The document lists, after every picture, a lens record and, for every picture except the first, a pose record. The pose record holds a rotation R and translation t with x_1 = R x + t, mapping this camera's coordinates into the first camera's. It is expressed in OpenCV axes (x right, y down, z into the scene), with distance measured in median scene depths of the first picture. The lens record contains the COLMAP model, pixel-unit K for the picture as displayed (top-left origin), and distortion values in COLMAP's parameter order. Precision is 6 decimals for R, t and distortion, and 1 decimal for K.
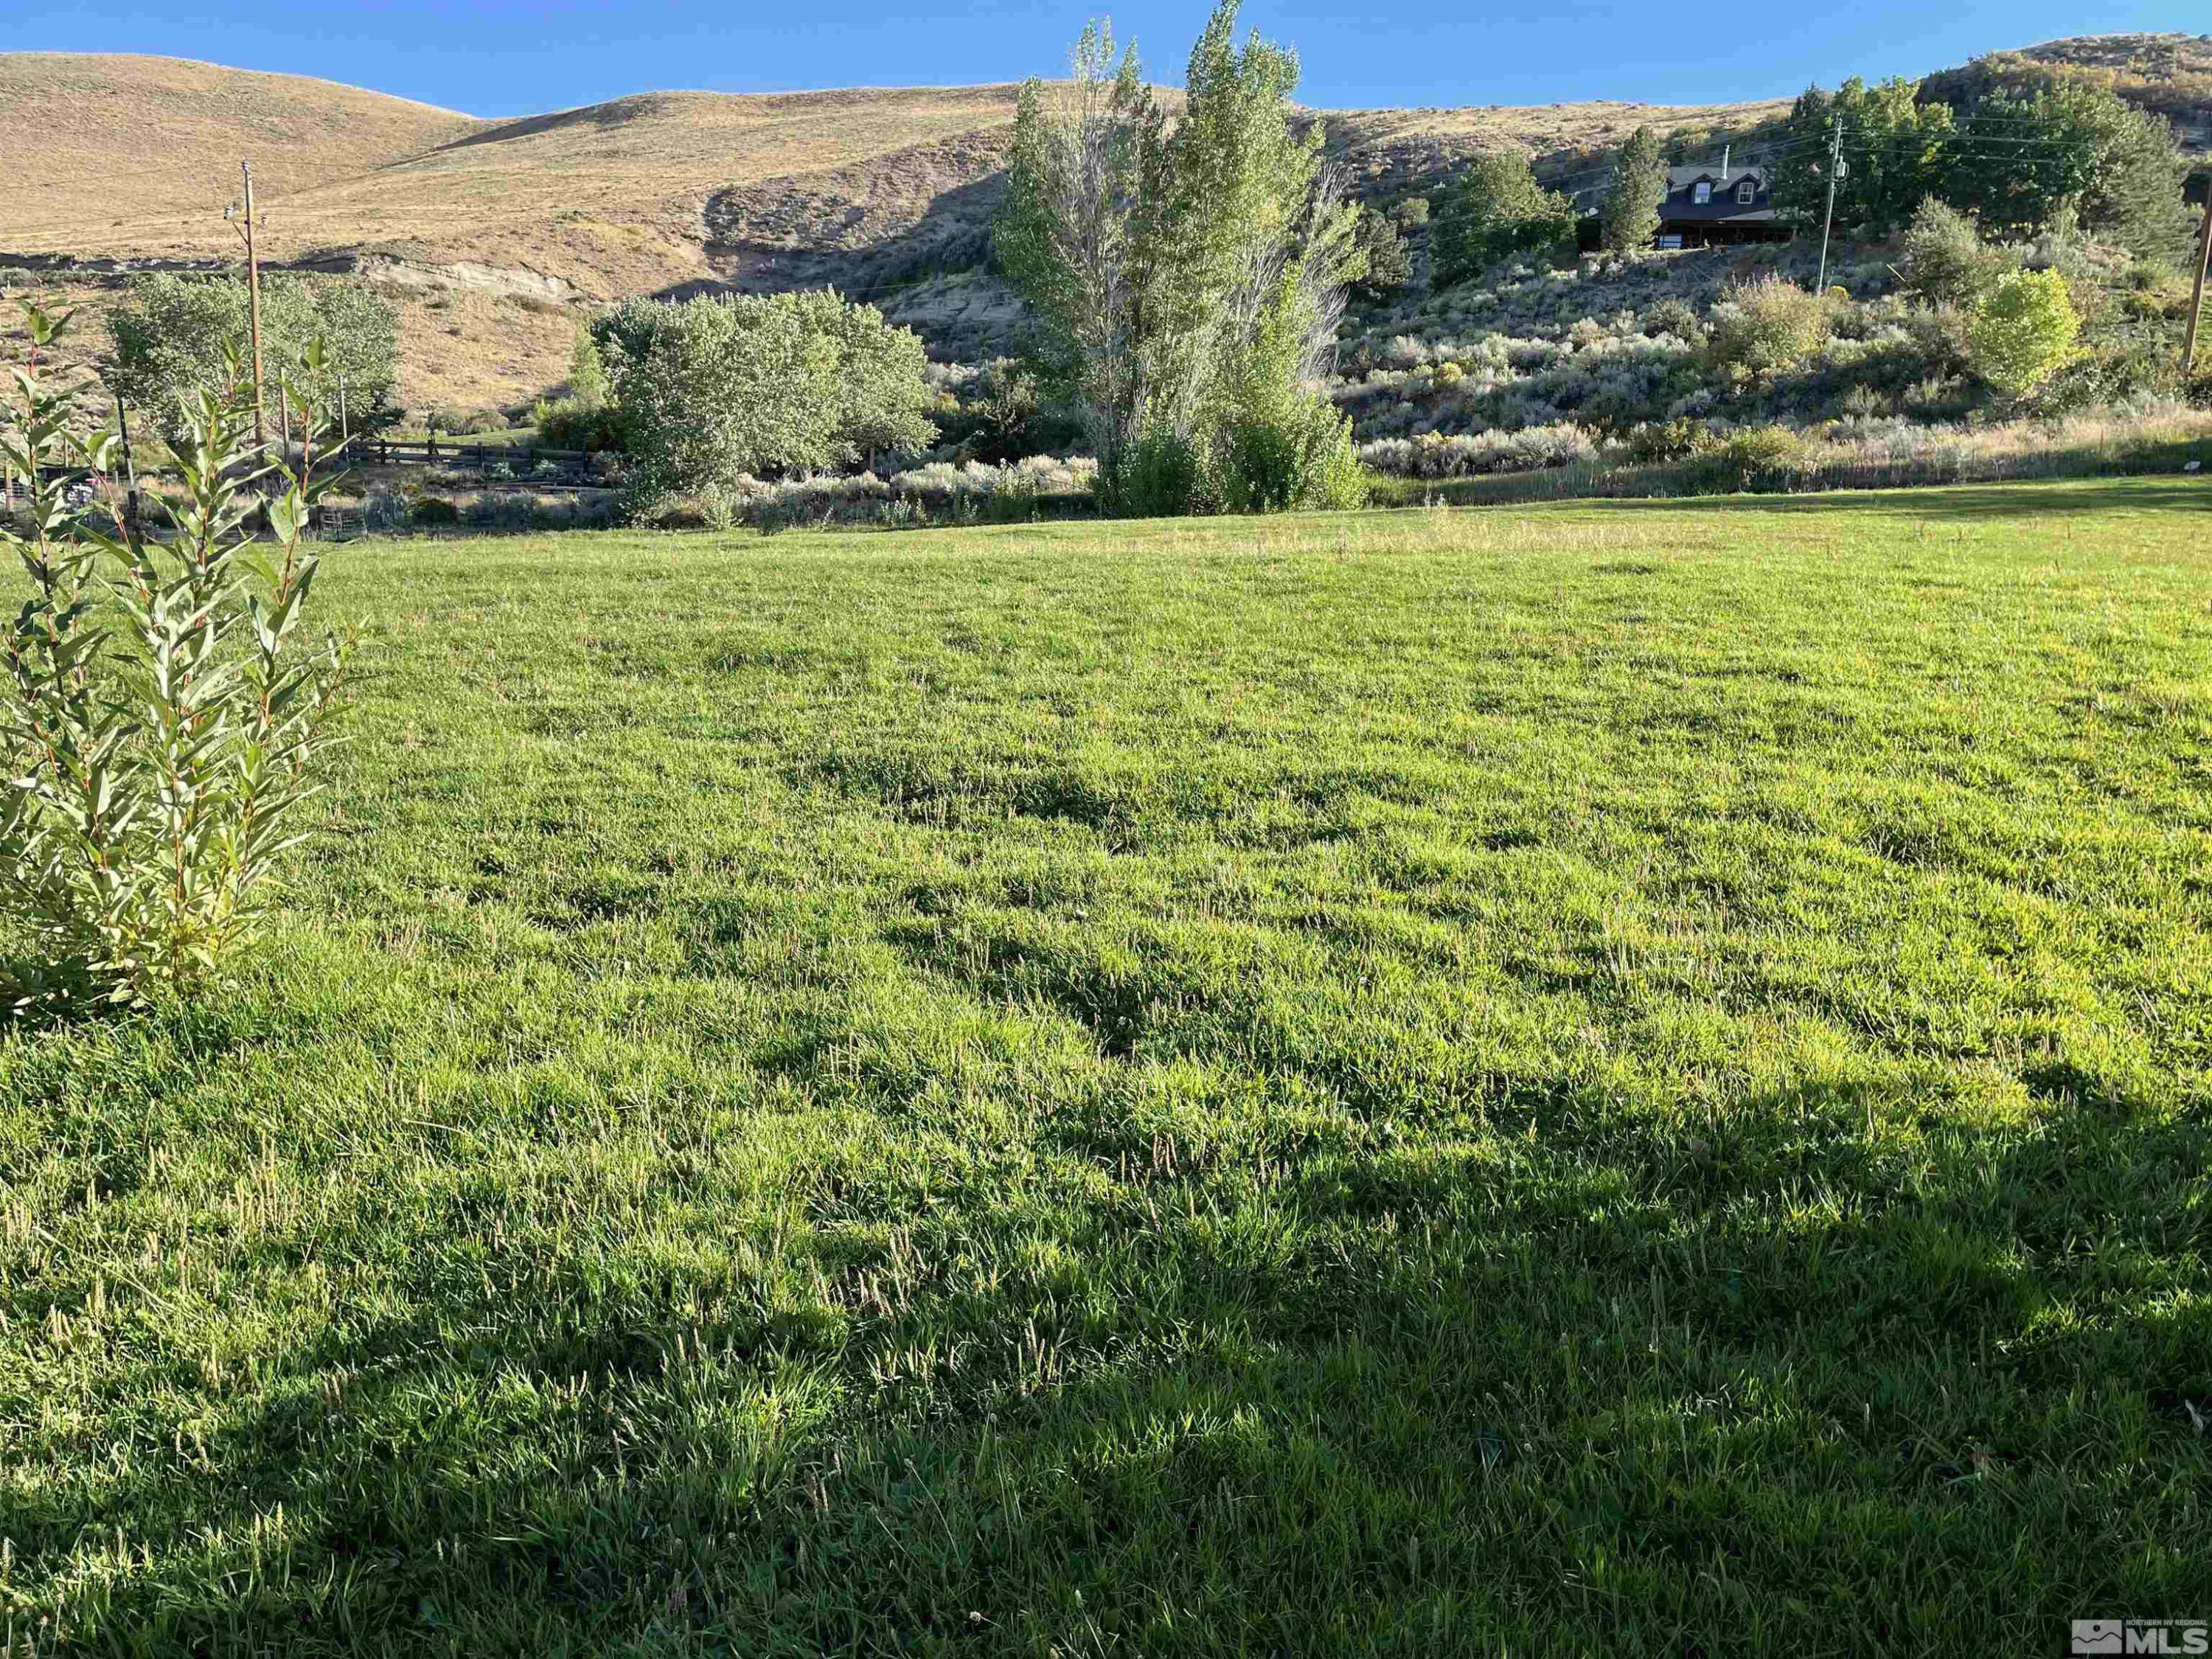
lens RADIAL K [[1659.1, 0, 1104.4], [0, 1659.1, 839.0], [0, 0, 1]] dist [0.061268, -0.078557]
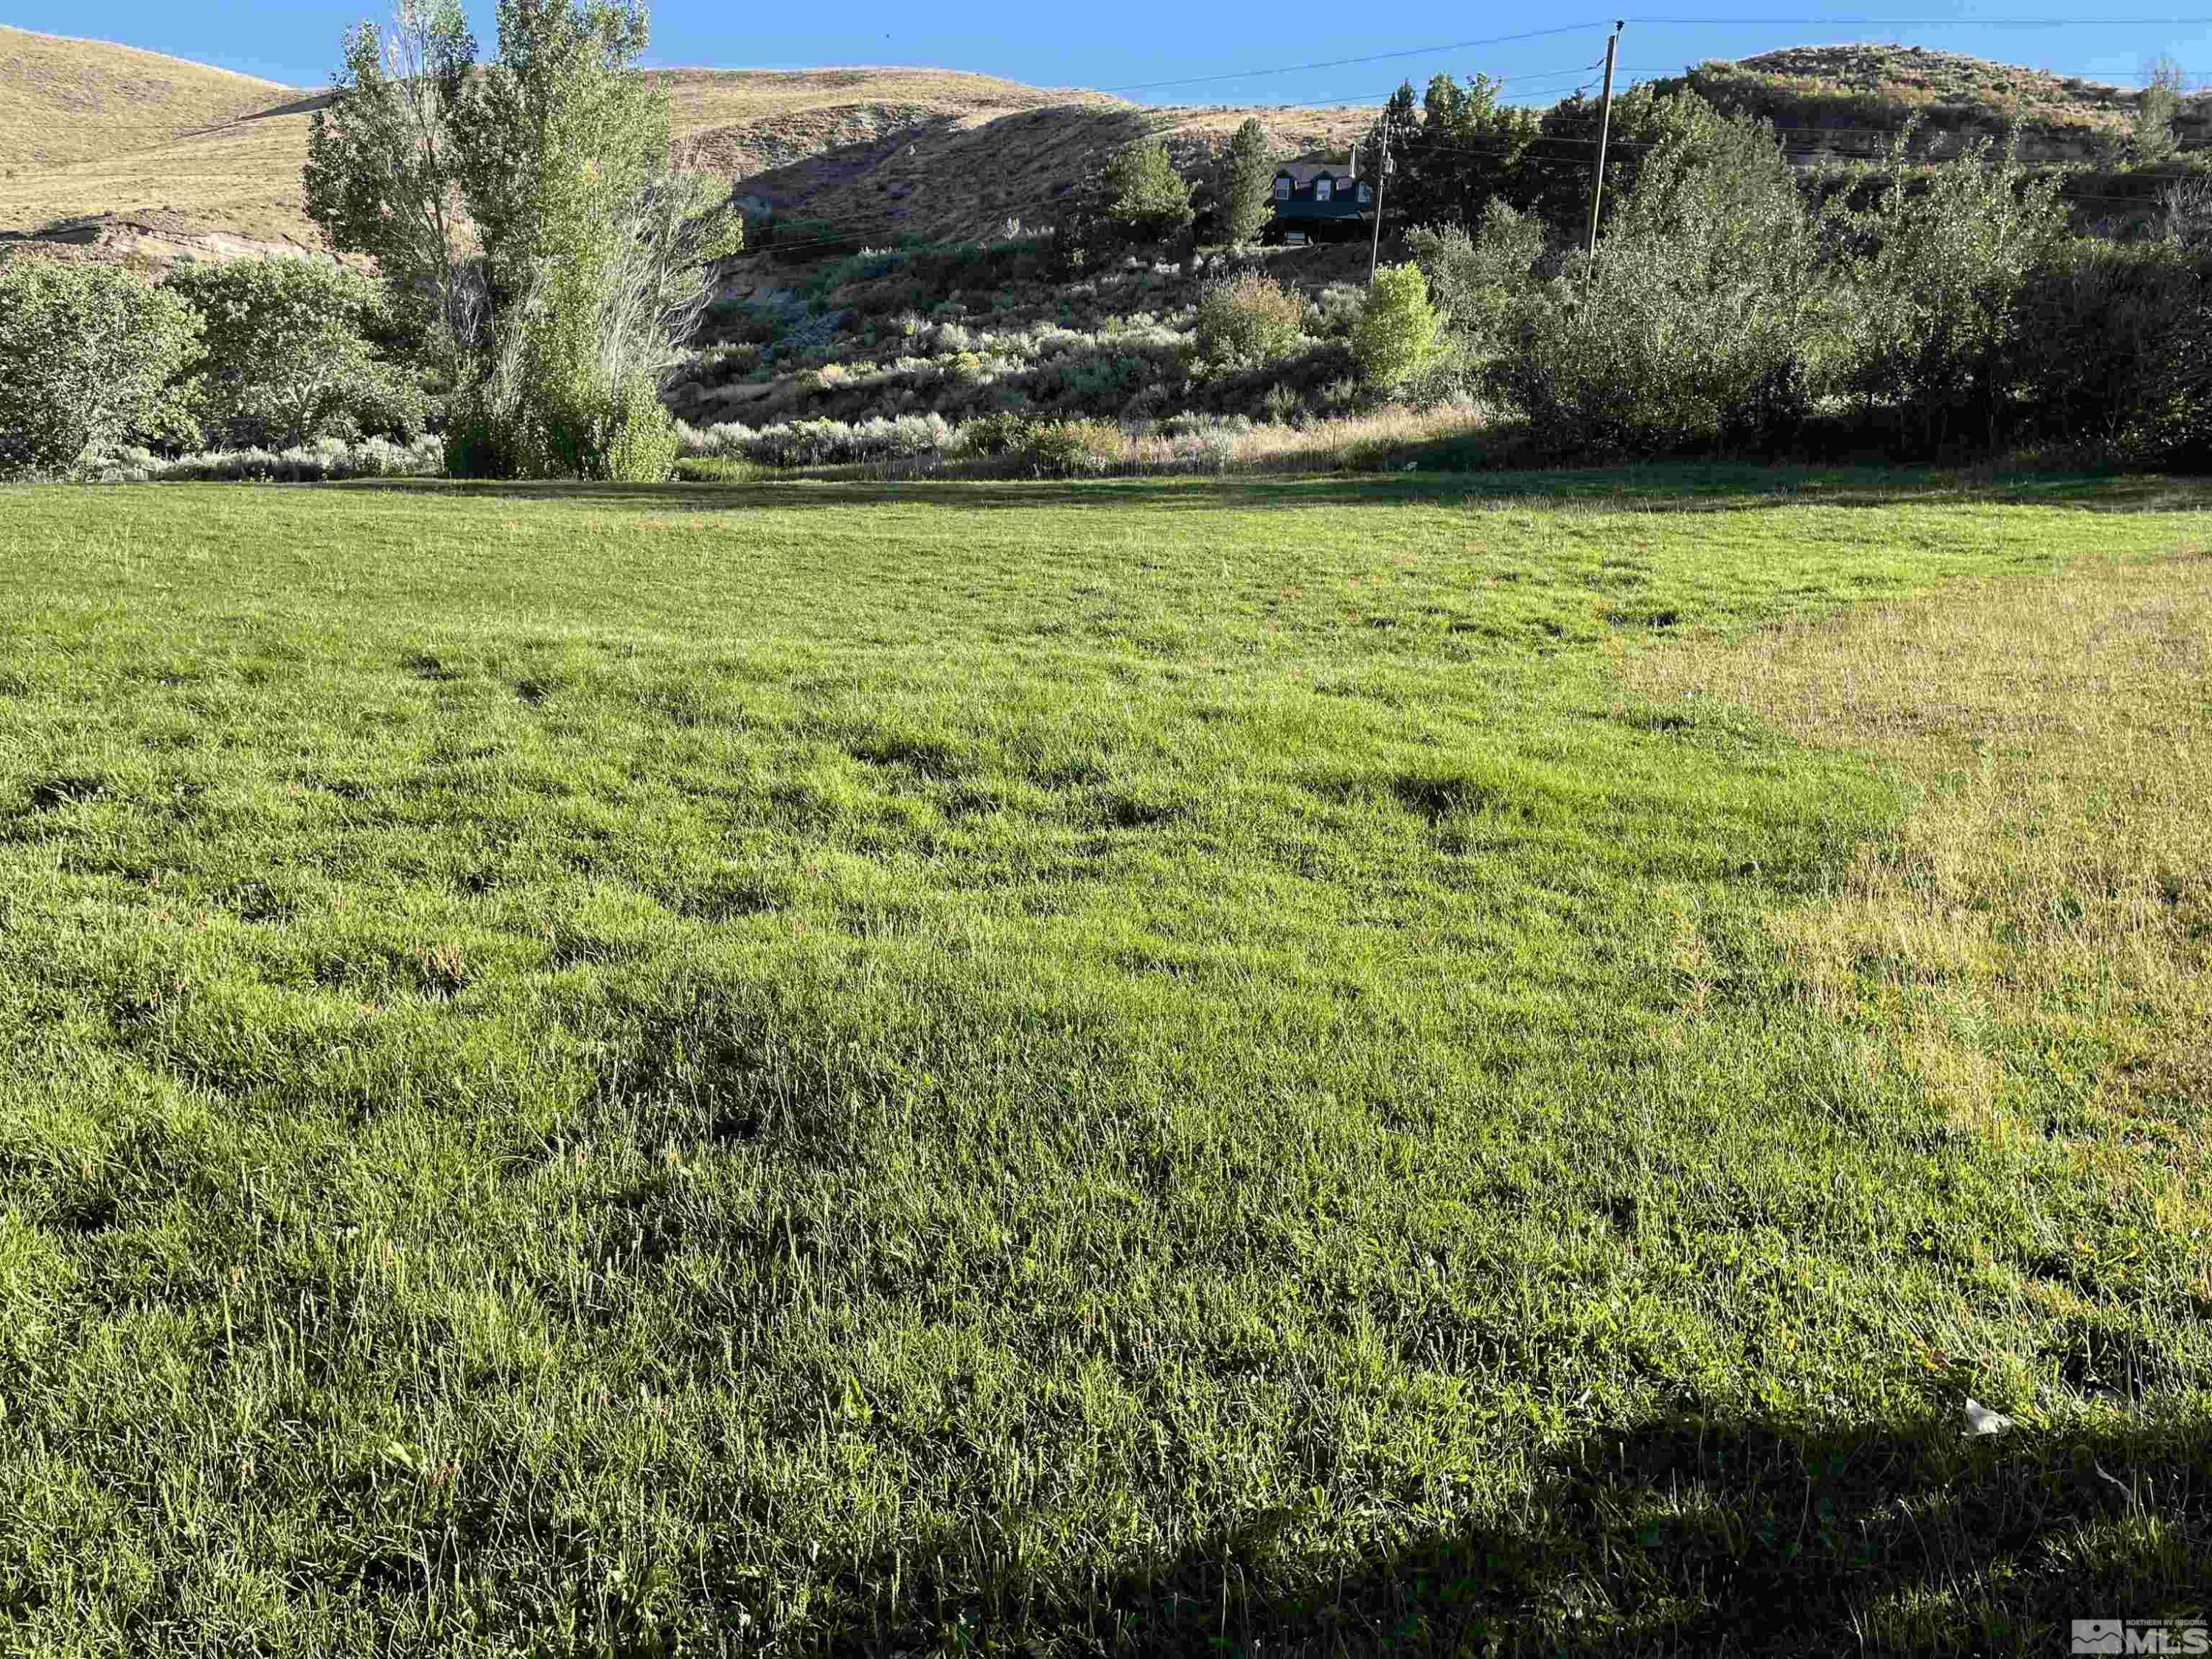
lens RADIAL K [[1659.1, 0, 1109.1], [0, 1659.1, 826.7], [0, 0, 1]] dist [0.061268, -0.078557]
pose [[0.998105, 0.002008, 0.061508, 0.168929], [-0.001814, 0.999993, -0.003211, -0.003761], [-0.061514, 0.003093, 0.998101, 0.017782]]
